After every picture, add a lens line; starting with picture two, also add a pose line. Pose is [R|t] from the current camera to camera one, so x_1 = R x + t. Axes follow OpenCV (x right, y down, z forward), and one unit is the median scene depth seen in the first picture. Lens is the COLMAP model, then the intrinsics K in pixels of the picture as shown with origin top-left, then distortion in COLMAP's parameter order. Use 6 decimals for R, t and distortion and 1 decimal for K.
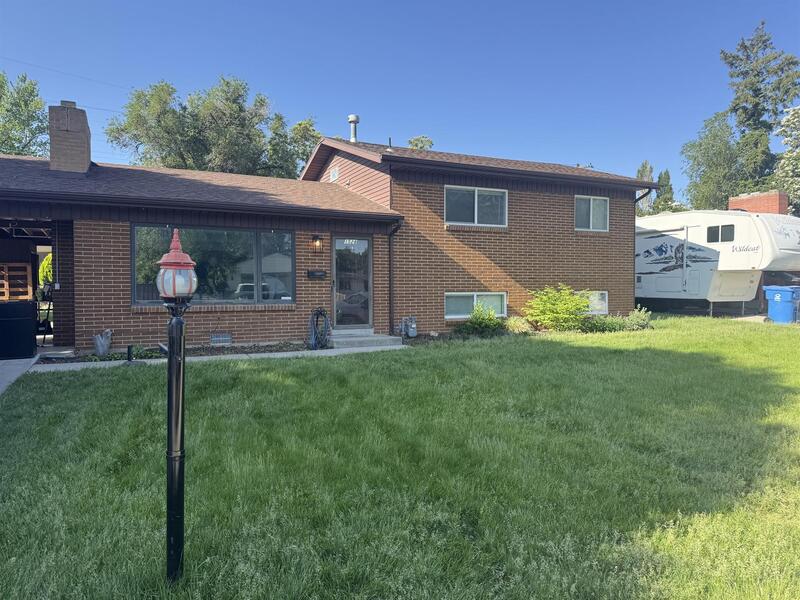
lens RADIAL K [[569.5, 0, 400.0], [0, 569.5, 300.0], [0, 0, 1]] dist [0.136463, -0.223436]
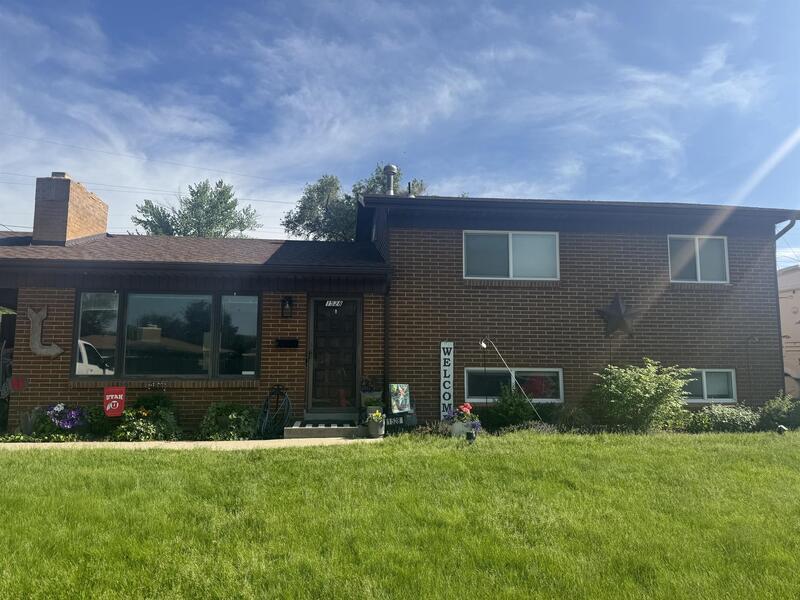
lens RADIAL K [[569.5, 0, 400.0], [0, 569.5, 300.0], [0, 0, 1]] dist [0.136463, -0.223436]
pose [[0.938557, -0.036814, -0.343154, 0.277153], [-0.011877, 0.990260, -0.138721, 0.004716], [0.344919, 0.134274, 0.928979, 0.269511]]
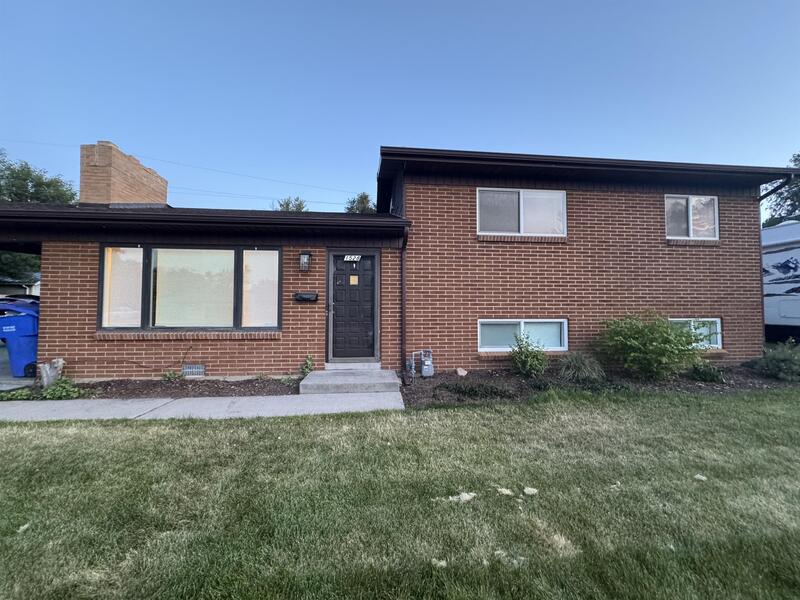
lens RADIAL K [[314.1, 0, 403.3], [0, 314.1, 299.4], [0, 0, 1]] dist [-0.002924, -0.000196]
pose [[0.936311, -0.008636, -0.351066, 0.143320], [-0.010009, 0.998635, -0.051260, -0.018015], [0.351030, 0.051510, 0.934947, 0.585708]]
